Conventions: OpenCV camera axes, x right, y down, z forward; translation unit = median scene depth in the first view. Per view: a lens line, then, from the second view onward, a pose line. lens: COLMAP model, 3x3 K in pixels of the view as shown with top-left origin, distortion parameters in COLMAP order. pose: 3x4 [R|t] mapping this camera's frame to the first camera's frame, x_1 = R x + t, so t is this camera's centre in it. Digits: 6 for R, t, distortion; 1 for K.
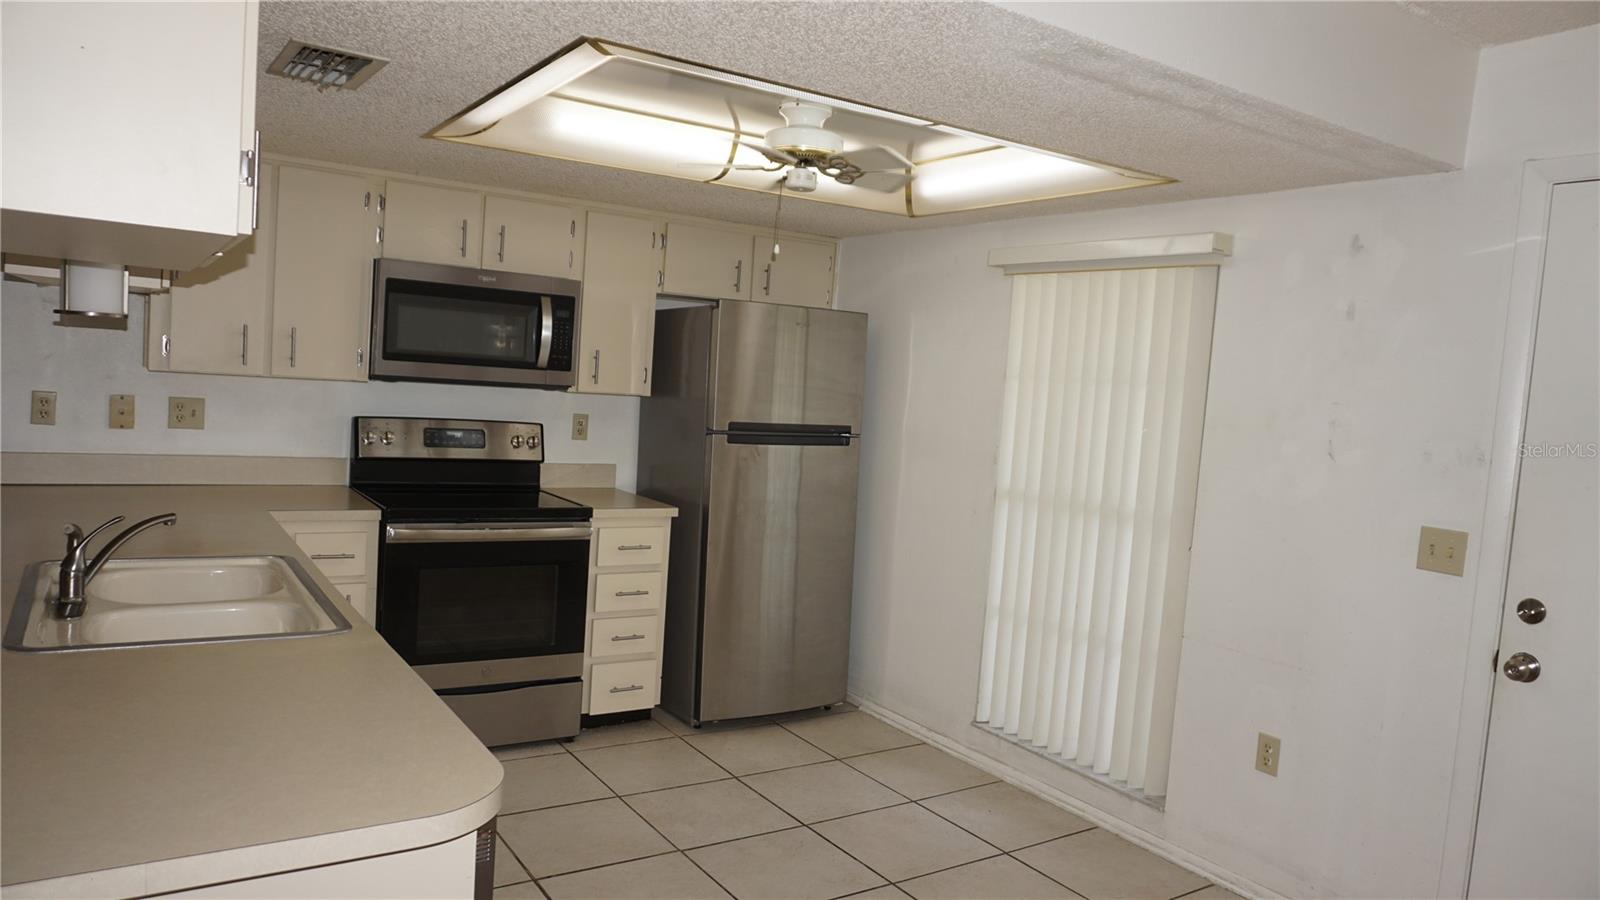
lens RADIAL K [[1070.8, 0, 800.0], [0, 1070.8, 450.0], [0, 0, 1]] dist [-0.047676, 0.020900]
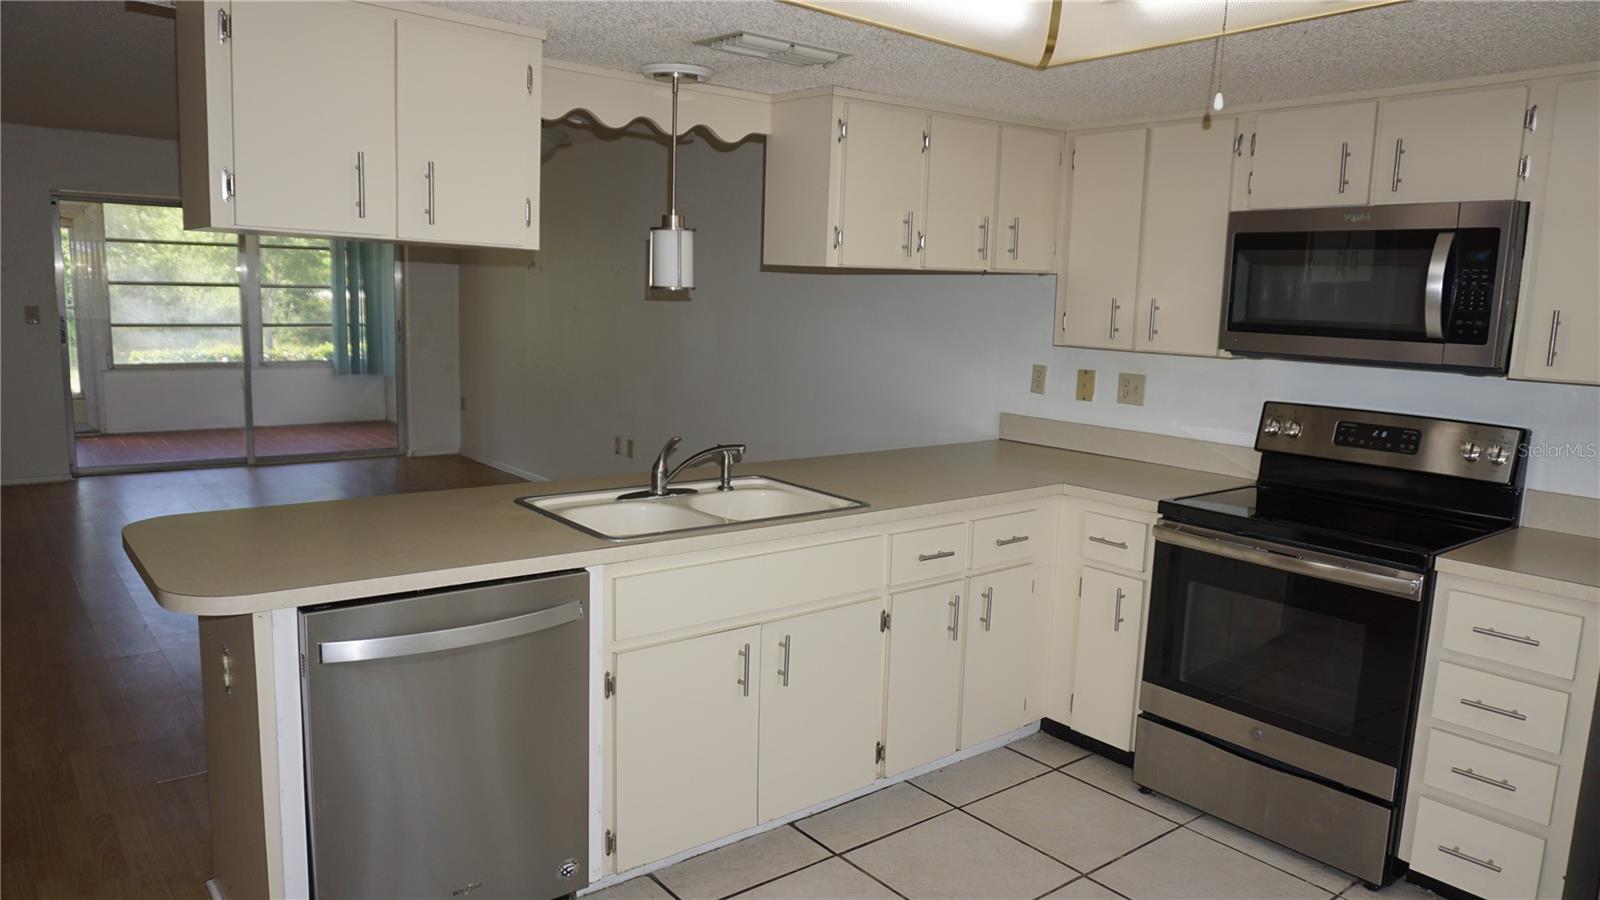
lens RADIAL K [[1069.5, 0, 805.4], [0, 1069.5, 462.0], [0, 0, 1]] dist [-0.050560, 0.027138]
pose [[0.087199, 0.088219, -0.992277, 0.402117], [-0.091942, 0.992532, 0.080162, -0.017671], [0.991939, 0.084242, 0.094659, 0.564497]]
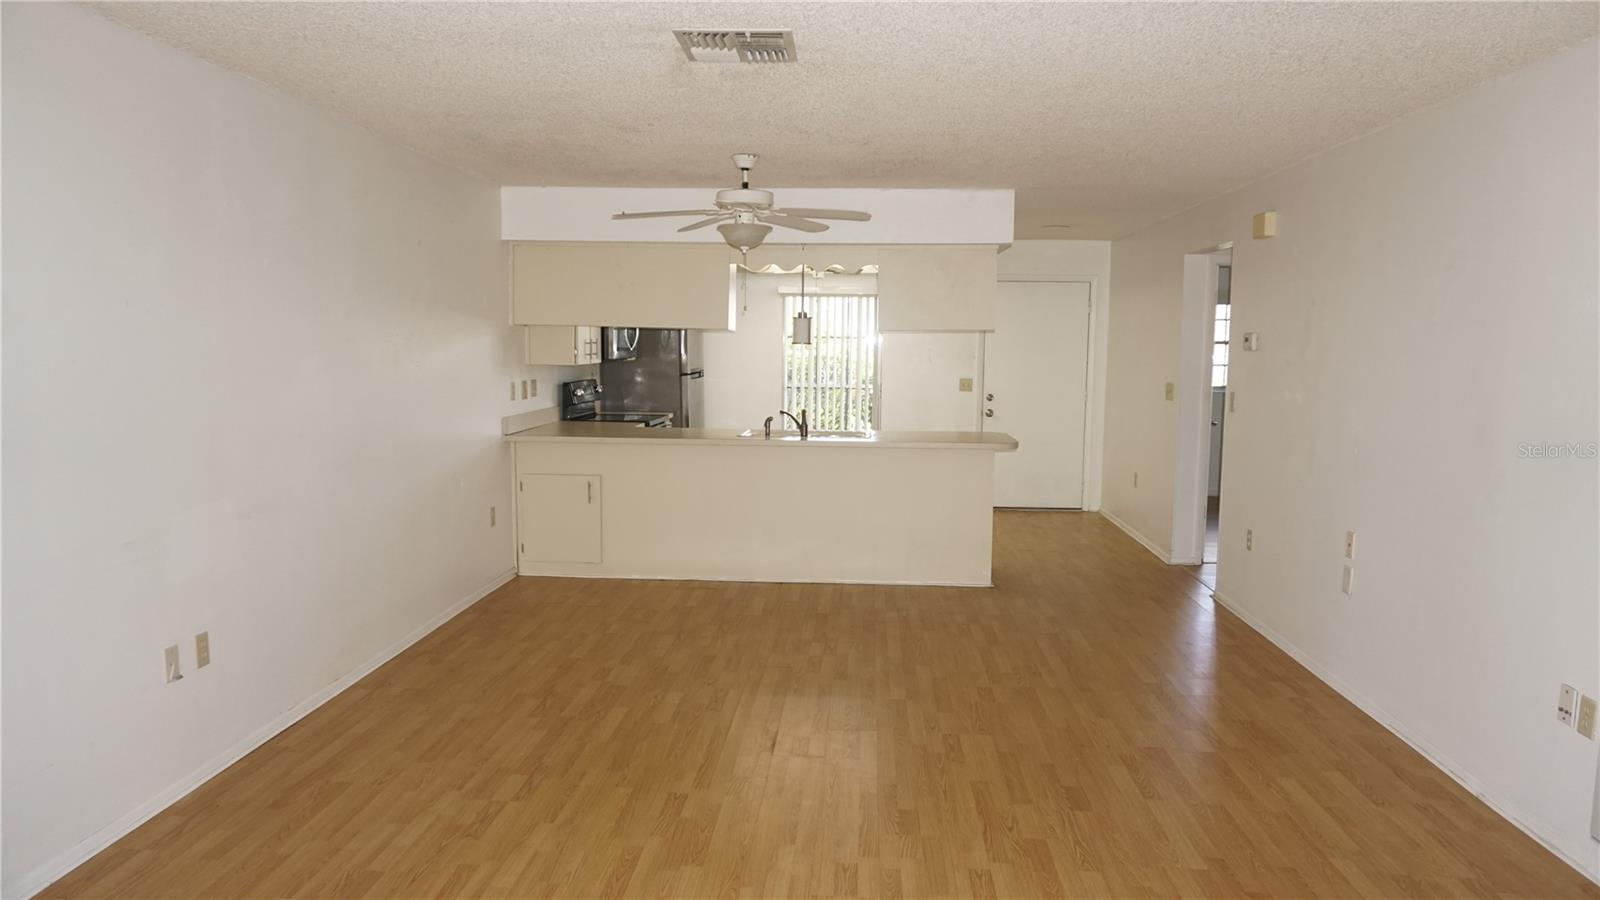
lens RADIAL K [[1069.5, 0, 805.4], [0, 1069.5, 462.0], [0, 0, 1]] dist [-0.050560, 0.027138]
pose [[0.600839, -0.154834, 0.784232, -1.641929], [0.084127, 0.987862, 0.130584, -0.103056], [-0.794931, -0.012484, 0.606571, -0.469381]]
